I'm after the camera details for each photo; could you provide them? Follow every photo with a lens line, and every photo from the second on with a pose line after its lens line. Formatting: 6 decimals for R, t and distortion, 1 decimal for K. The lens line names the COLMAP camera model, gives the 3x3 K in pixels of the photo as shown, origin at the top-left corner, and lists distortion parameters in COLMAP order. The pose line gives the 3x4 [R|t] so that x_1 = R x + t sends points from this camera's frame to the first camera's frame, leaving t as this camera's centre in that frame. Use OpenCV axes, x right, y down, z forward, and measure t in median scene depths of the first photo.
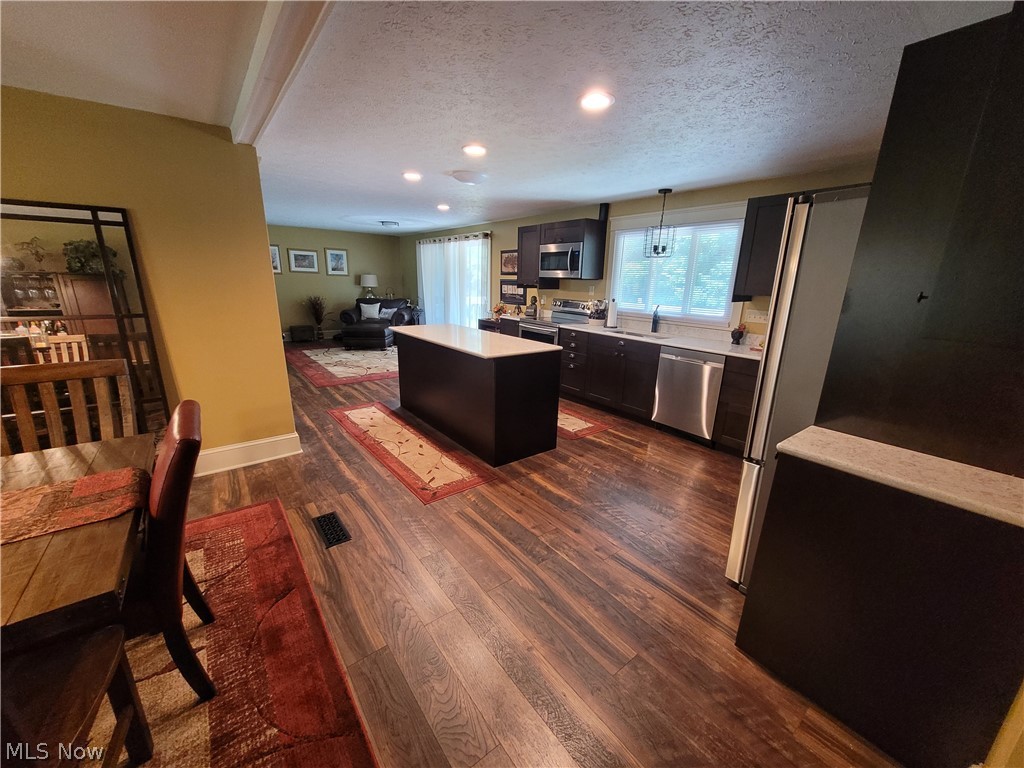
lens RADIAL K [[399.1, 0, 517.0], [0, 399.1, 389.5], [0, 0, 1]] dist [0.000477, -0.000015]
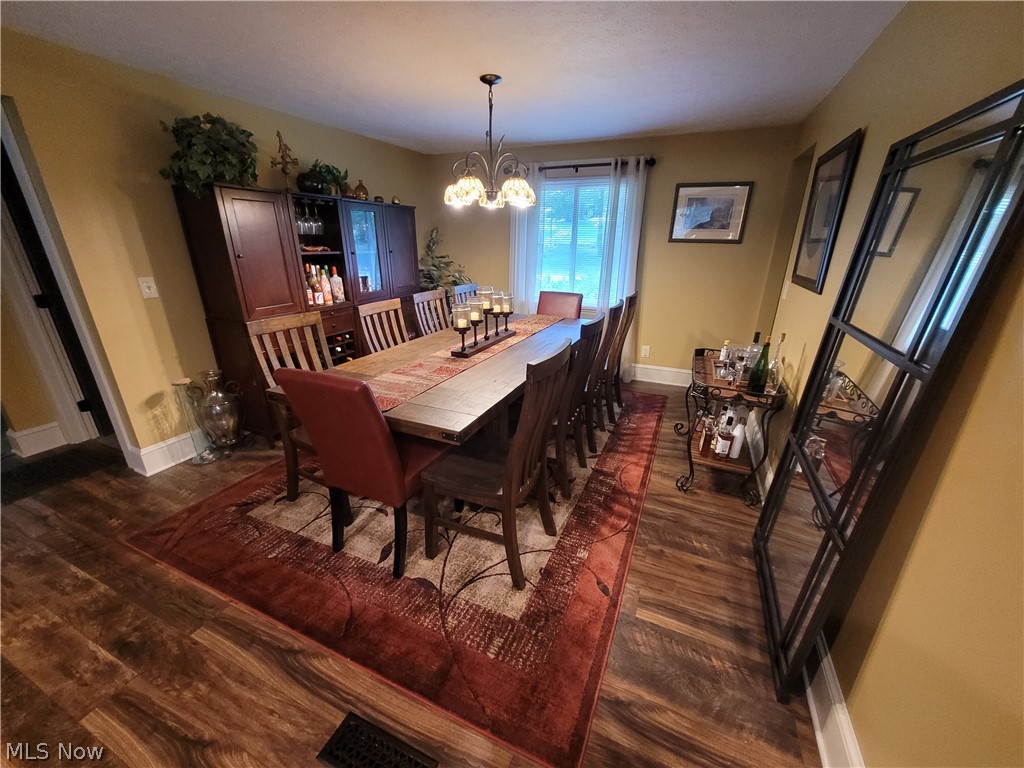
lens RADIAL K [[399.1, 0, 517.0], [0, 399.1, 389.5], [0, 0, 1]] dist [0.000477, -0.000015]
pose [[-0.877289, 0.138036, -0.459685, -0.315573], [-0.161313, 0.817238, 0.553263, -0.240147], [0.452042, 0.559525, -0.694687, 0.812914]]
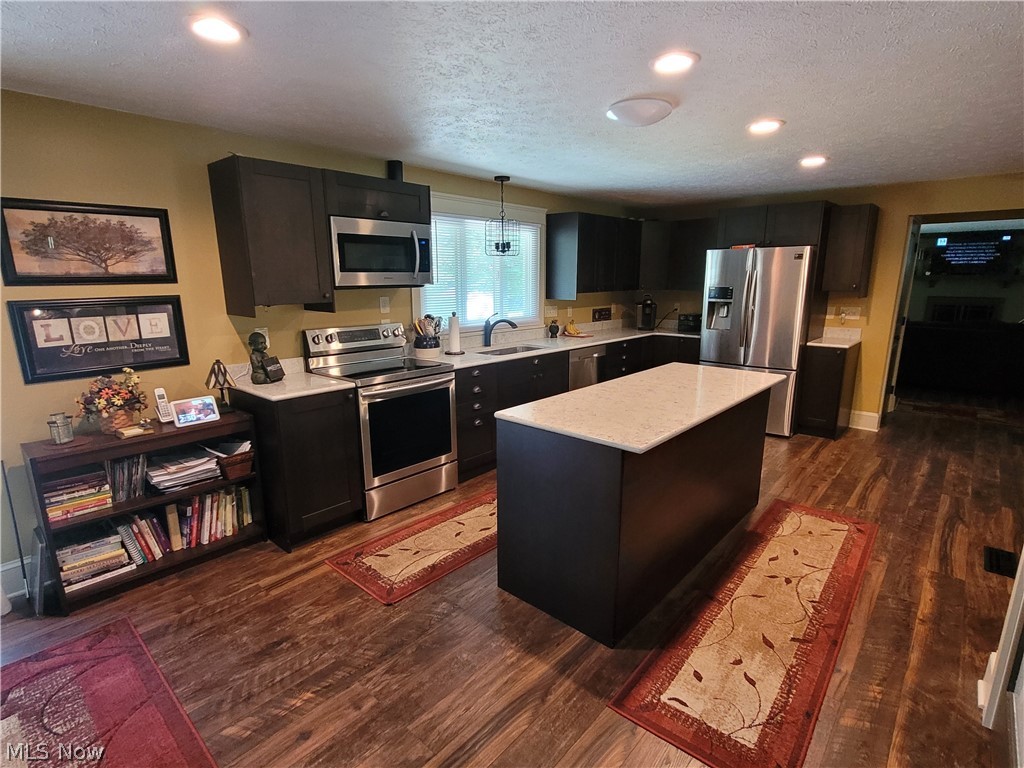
lens RADIAL K [[514.9, 0, 521.9], [0, 514.9, 386.0], [0, 0, 1]] dist [0.000378, -0.000312]
pose [[-0.184883, -0.231506, 0.955104, -0.908211], [0.261560, 0.925214, 0.274892, -0.450394], [-0.947314, 0.300640, -0.110504, 1.434225]]
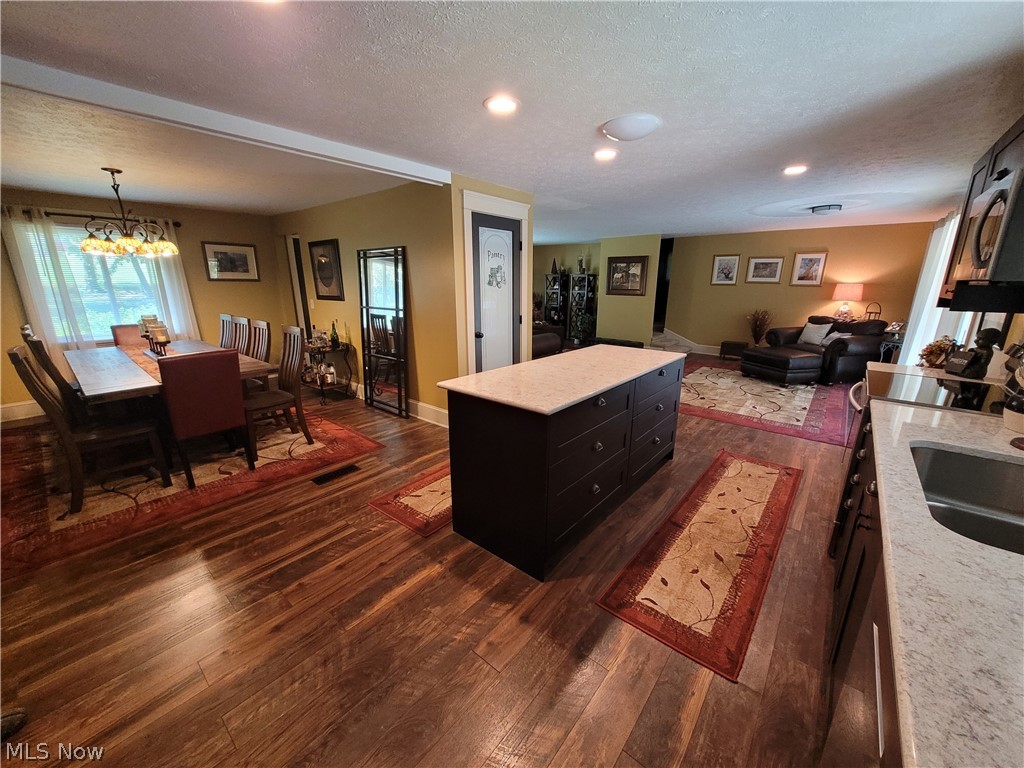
lens RADIAL K [[399.1, 0, 517.0], [0, 399.1, 389.5], [0, 0, 1]] dist [0.000477, -0.000015]
pose [[0.214573, 0.232059, -0.948740, 0.589852], [-0.262324, 0.949367, 0.172883, -0.209305], [0.940821, 0.211781, 0.264583, 0.801026]]
